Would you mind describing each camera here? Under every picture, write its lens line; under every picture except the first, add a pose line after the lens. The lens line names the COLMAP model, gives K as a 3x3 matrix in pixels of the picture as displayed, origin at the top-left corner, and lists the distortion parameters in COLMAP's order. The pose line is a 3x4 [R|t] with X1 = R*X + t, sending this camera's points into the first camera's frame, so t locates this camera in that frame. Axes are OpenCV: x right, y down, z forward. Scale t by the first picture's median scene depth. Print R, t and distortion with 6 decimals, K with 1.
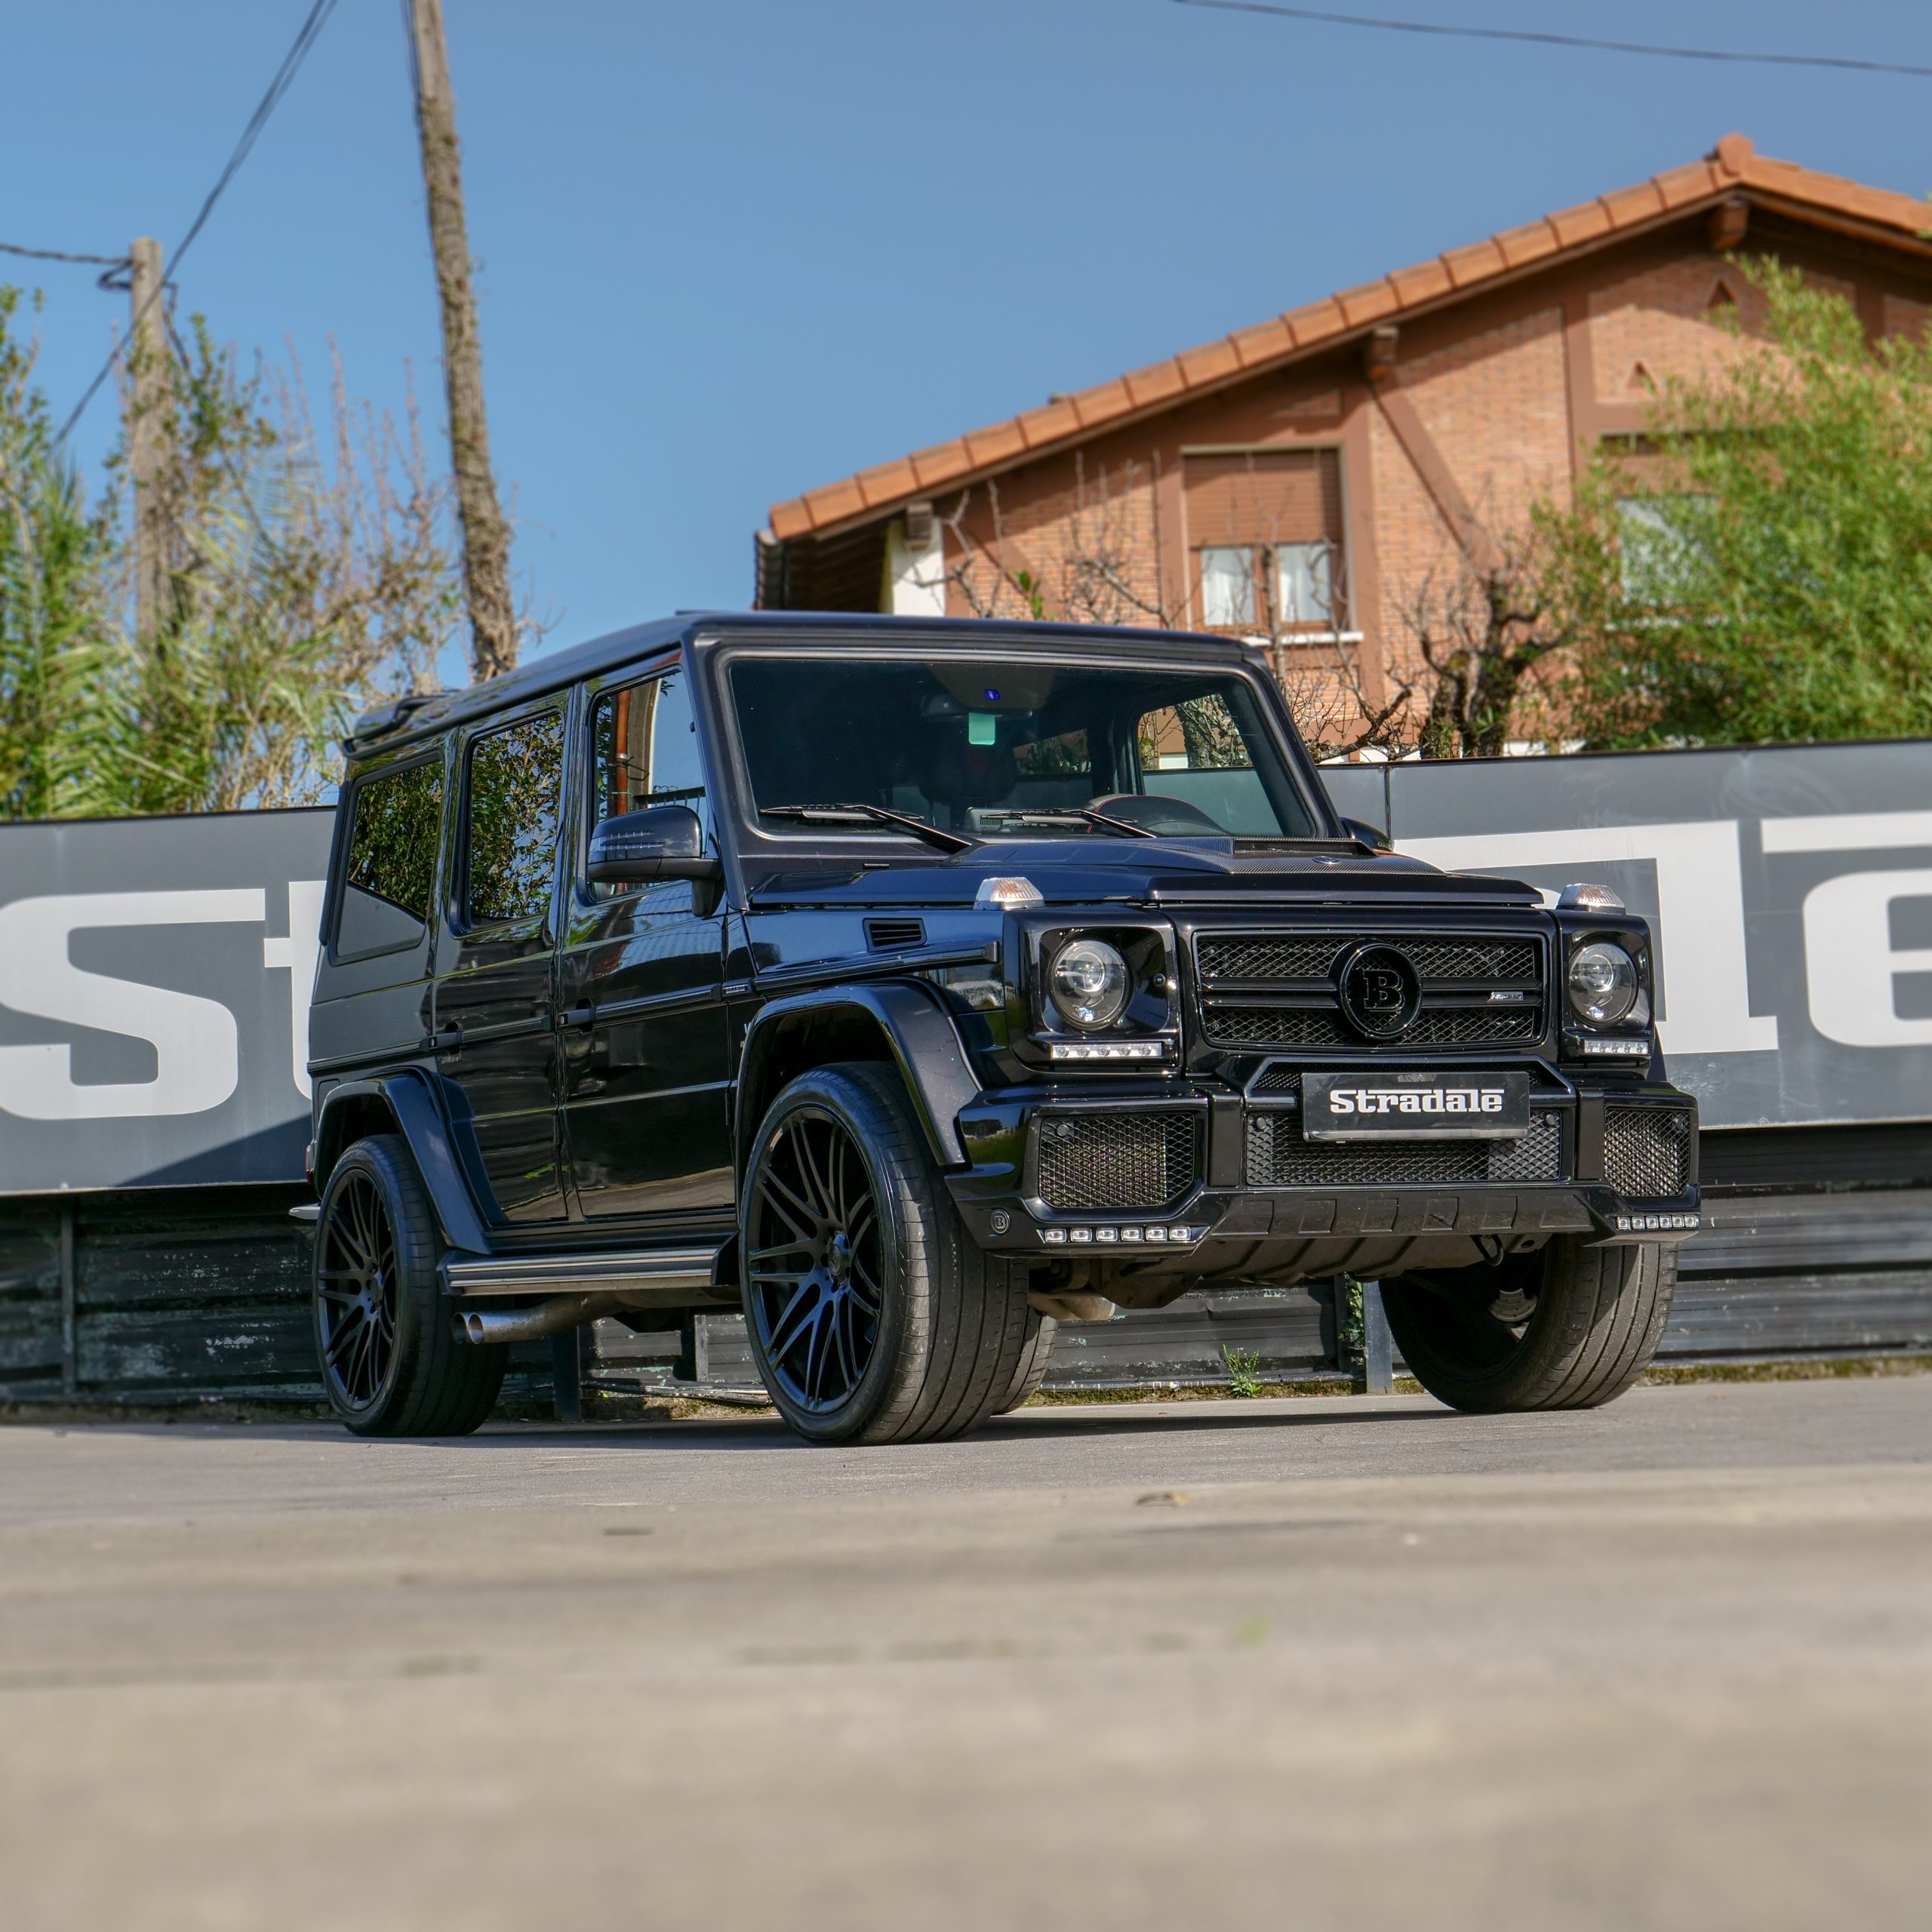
lens RADIAL K [[4679.2, 0, 950.0], [0, 4679.2, 958.3], [0, 0, 1]] dist [0.014722, -0.156636]
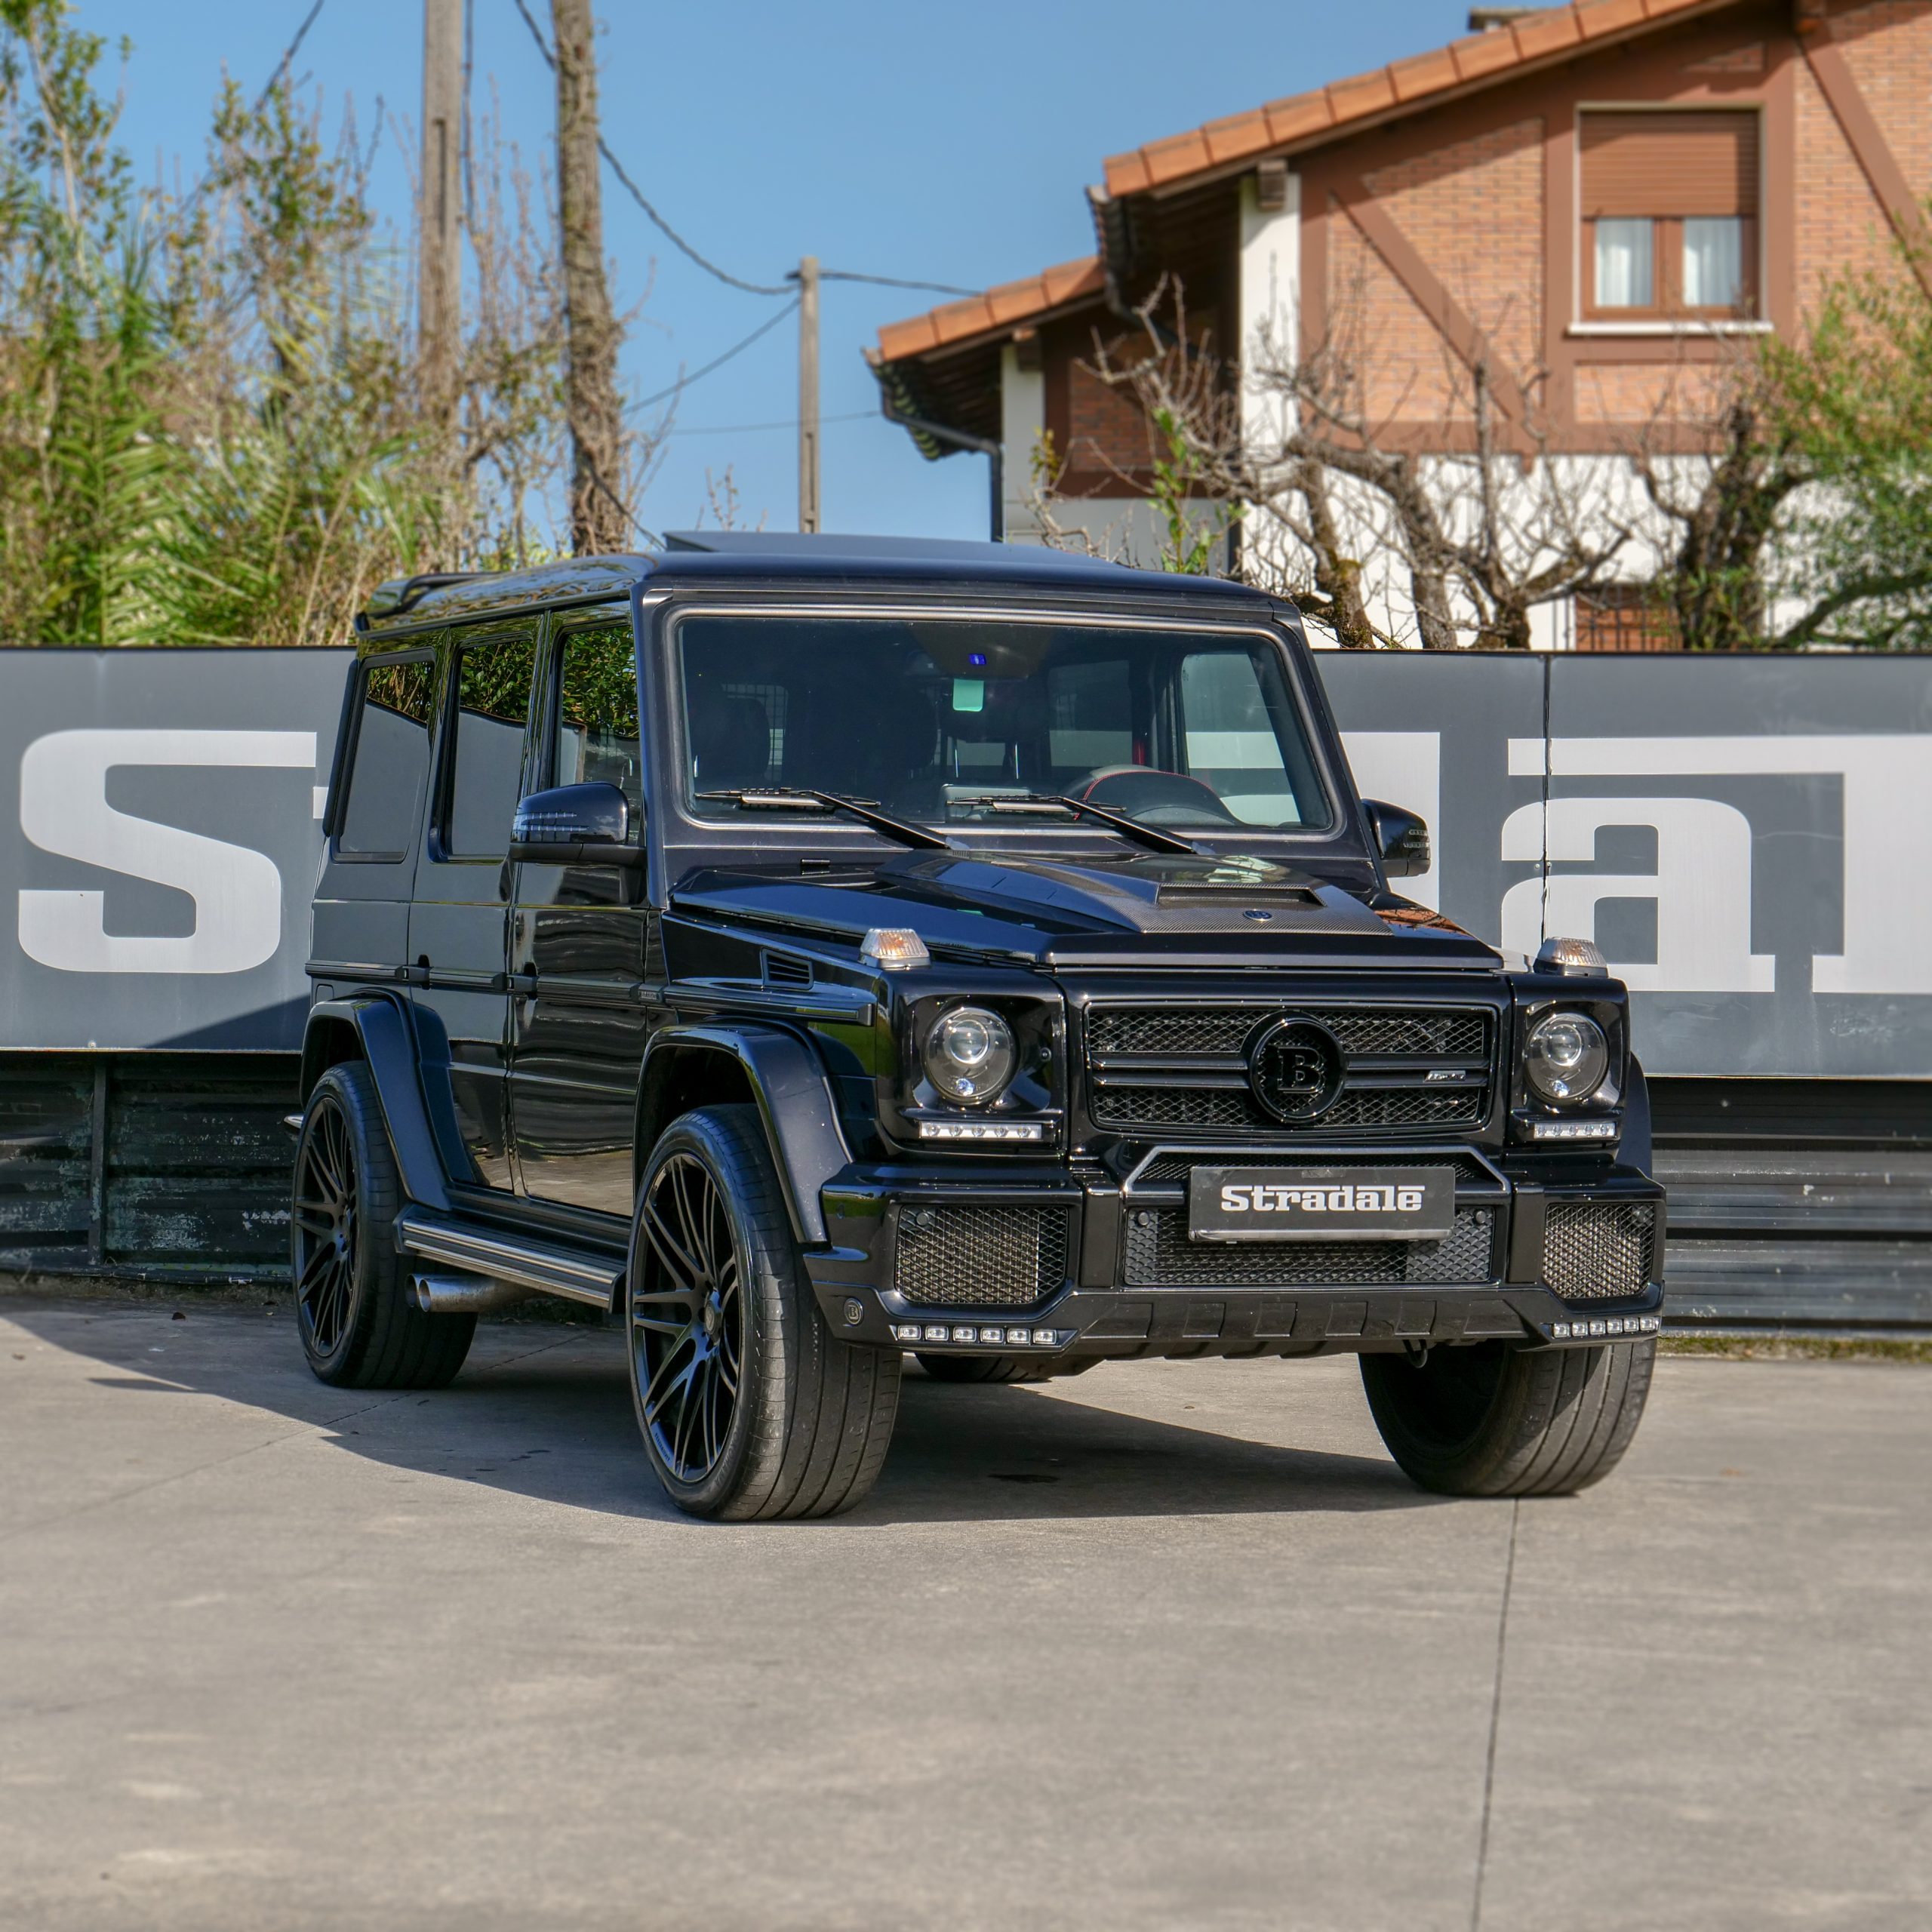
lens RADIAL K [[5261.8, 0, 971.9], [0, 5261.8, 942.2], [0, 0, 1]] dist [0.019463, -0.205308]
pose [[0.994276, 0.050093, -0.094373, 0.080224], [-0.042153, 0.995547, 0.084321, -0.065711], [0.098177, -0.079861, 0.991959, -0.015586]]
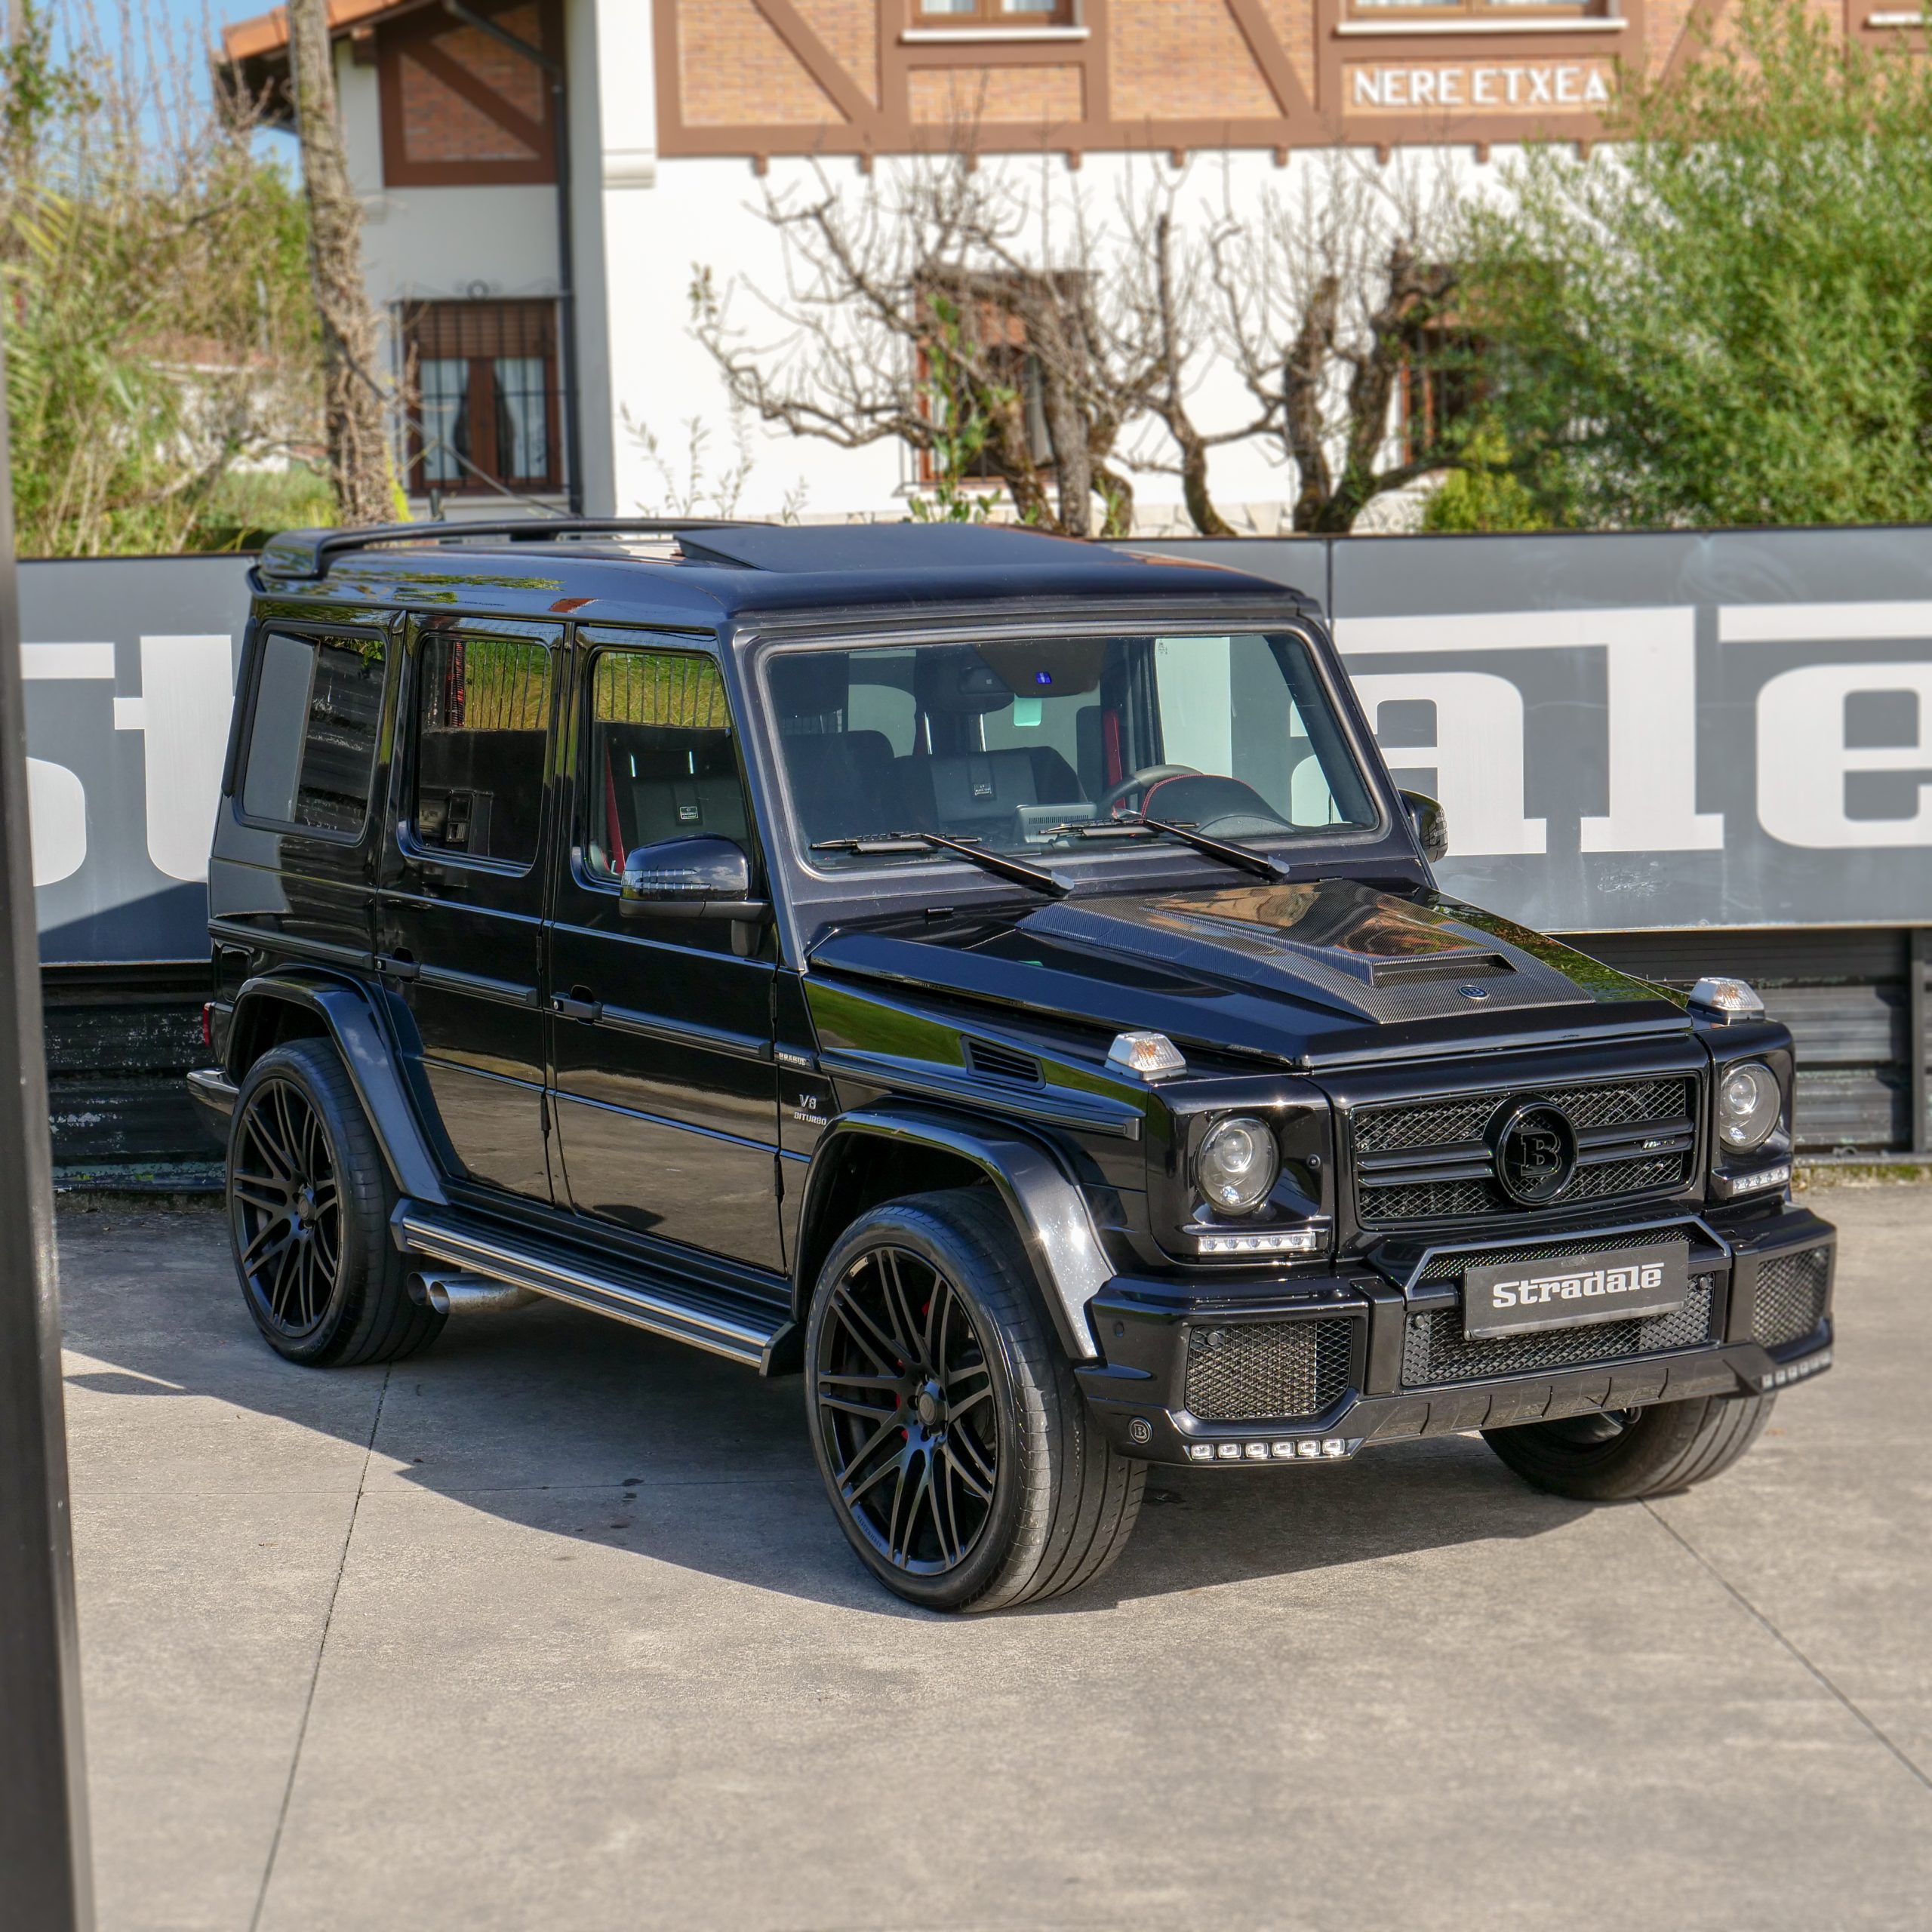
lens RADIAL K [[4697.6, 0, 958.7], [0, 4697.6, 971.0], [0, 0, 1]] dist [0.031757, -0.422470]
pose [[0.994409, 0.011829, 0.104931, -0.076920], [-0.031487, 0.981716, 0.187730, -0.128328], [-0.100792, -0.189985, 0.976600, 0.072094]]
